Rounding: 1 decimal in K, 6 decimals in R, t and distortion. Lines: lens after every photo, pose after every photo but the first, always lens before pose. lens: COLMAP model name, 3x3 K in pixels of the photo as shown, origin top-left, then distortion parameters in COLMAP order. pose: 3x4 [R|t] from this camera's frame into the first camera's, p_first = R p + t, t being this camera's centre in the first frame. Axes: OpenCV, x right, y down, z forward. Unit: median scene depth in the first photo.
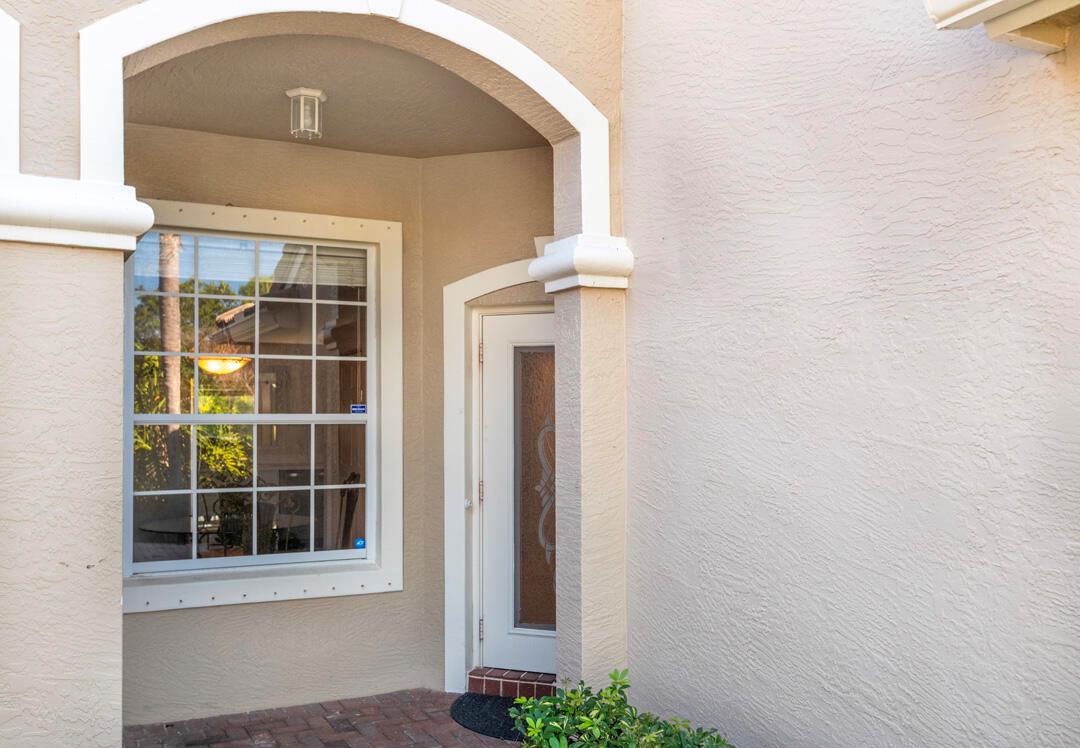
lens RADIAL K [[1008.7, 0, 540.1], [0, 1008.7, 389.4], [0, 0, 1]] dist [0.006452, 0.005021]
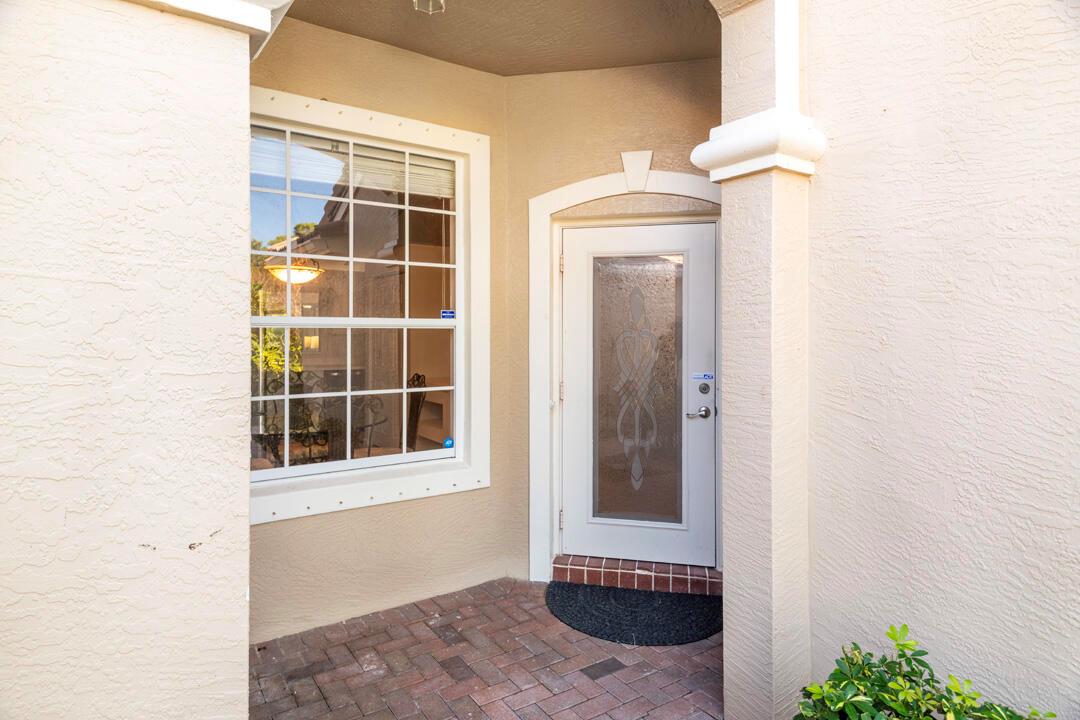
lens RADIAL K [[606.9, 0, 540.2], [0, 606.9, 328.1], [0, 0, 1]] dist [0.026890, -0.001487]
pose [[0.989053, 0.002675, 0.147538, -0.185263], [-0.005272, 0.999838, 0.017211, 0.023321], [-0.147468, -0.017800, 0.988907, 0.381399]]
